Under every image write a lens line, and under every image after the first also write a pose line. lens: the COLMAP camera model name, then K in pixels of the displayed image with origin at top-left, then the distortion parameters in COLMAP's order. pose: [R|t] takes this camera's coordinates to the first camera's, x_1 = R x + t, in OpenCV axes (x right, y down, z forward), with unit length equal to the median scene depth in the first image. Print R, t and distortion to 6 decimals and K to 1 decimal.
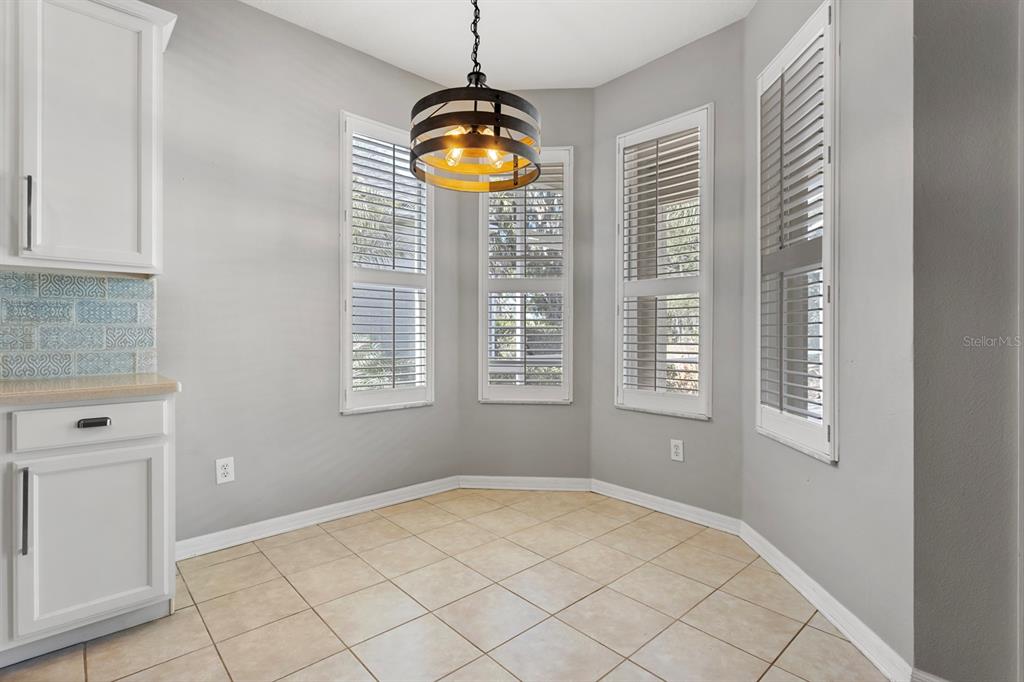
lens RADIAL K [[492.3, 0, 510.3], [0, 492.3, 331.8], [0, 0, 1]] dist [0.000863, -0.000584]
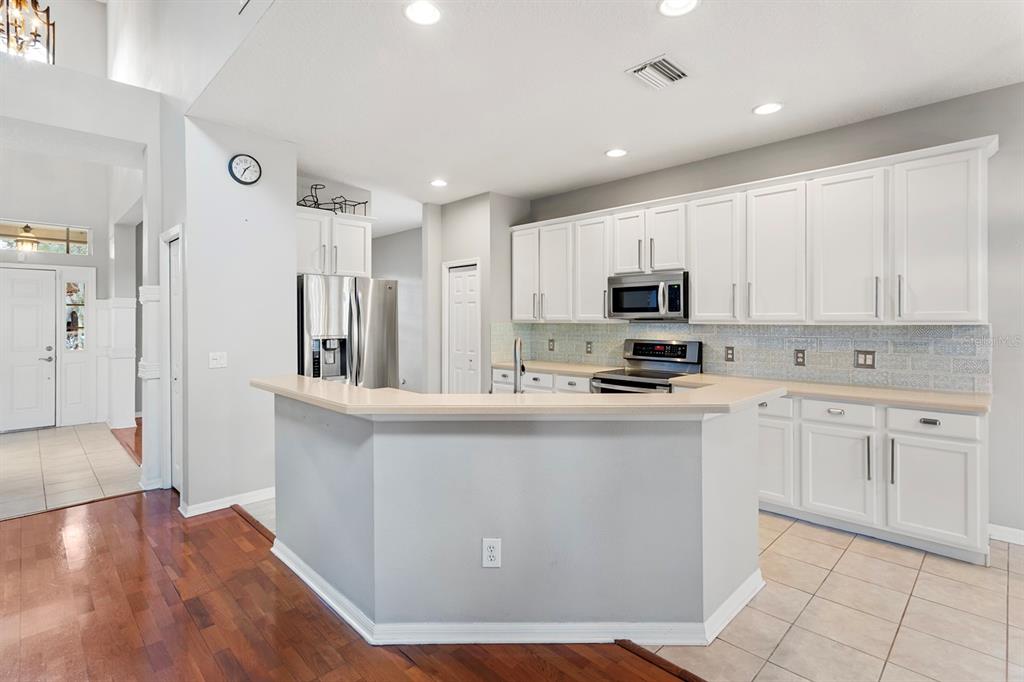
lens RADIAL K [[492.3, 0, 509.2], [0, 492.3, 320.4], [0, 0, 1]] dist [0.000863, -0.000584]
pose [[0.044195, 0.000812, -0.999023, 0.629534], [0.005180, 0.999986, 0.001042, -0.140050], [0.999010, -0.005221, 0.044190, -0.413913]]
